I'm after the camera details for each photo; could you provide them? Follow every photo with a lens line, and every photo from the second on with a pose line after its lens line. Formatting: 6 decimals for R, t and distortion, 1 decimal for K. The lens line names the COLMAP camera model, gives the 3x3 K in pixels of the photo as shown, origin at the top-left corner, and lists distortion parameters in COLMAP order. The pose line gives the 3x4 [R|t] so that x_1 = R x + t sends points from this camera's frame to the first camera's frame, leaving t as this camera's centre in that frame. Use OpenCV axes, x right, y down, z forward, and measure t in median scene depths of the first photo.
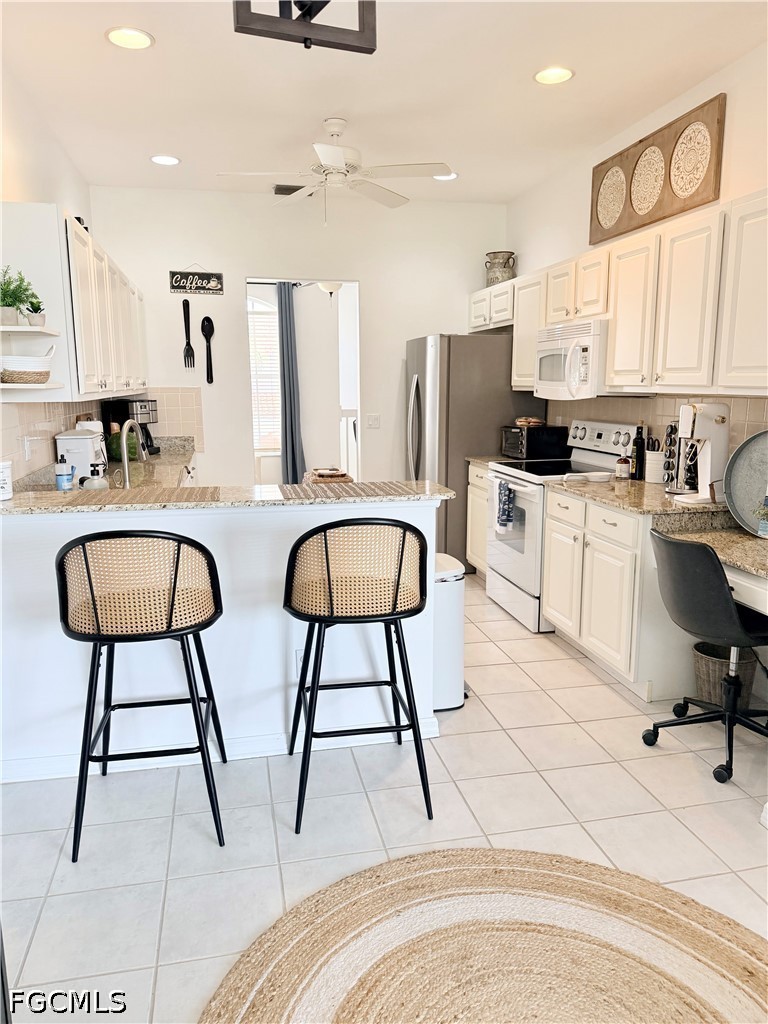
lens RADIAL K [[726.2, 0, 384.0], [0, 726.2, 512.0], [0, 0, 1]] dist [0.008748, -0.000106]
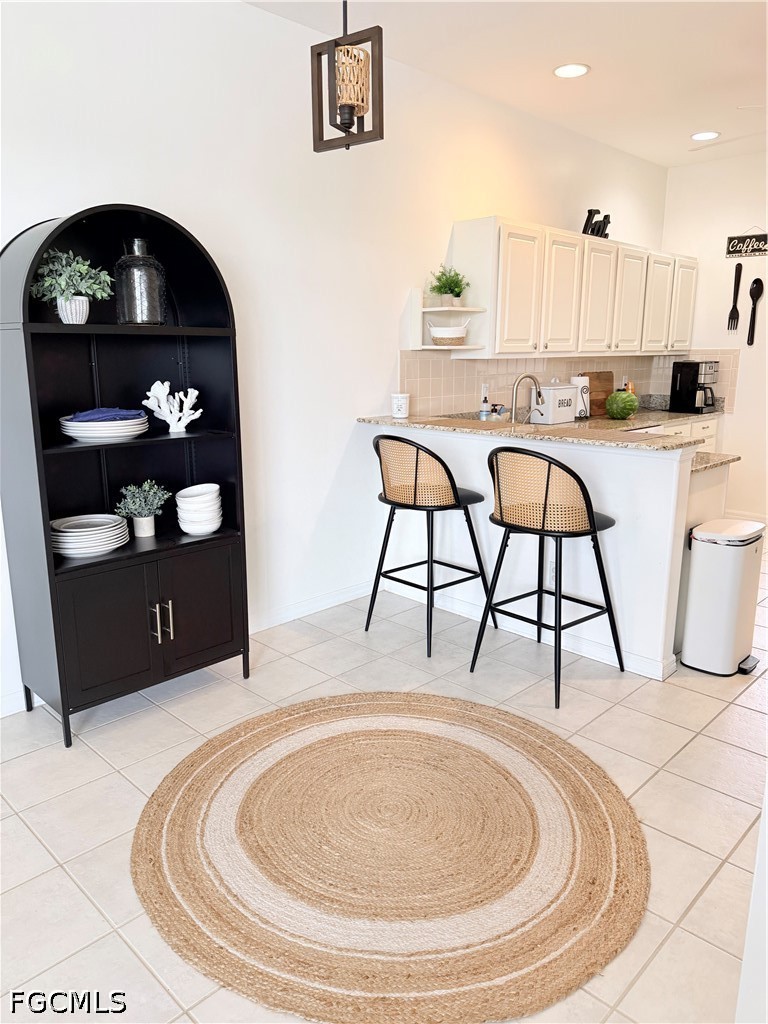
lens RADIAL K [[715.2, 0, 384.0], [0, 715.2, 512.0], [0, 0, 1]] dist [-0.000249, -0.004047]
pose [[0.545048, 0.185358, -0.817658, 0.532810], [-0.143726, 0.981475, 0.126687, -0.003962], [0.825994, 0.048468, 0.561592, 0.051729]]
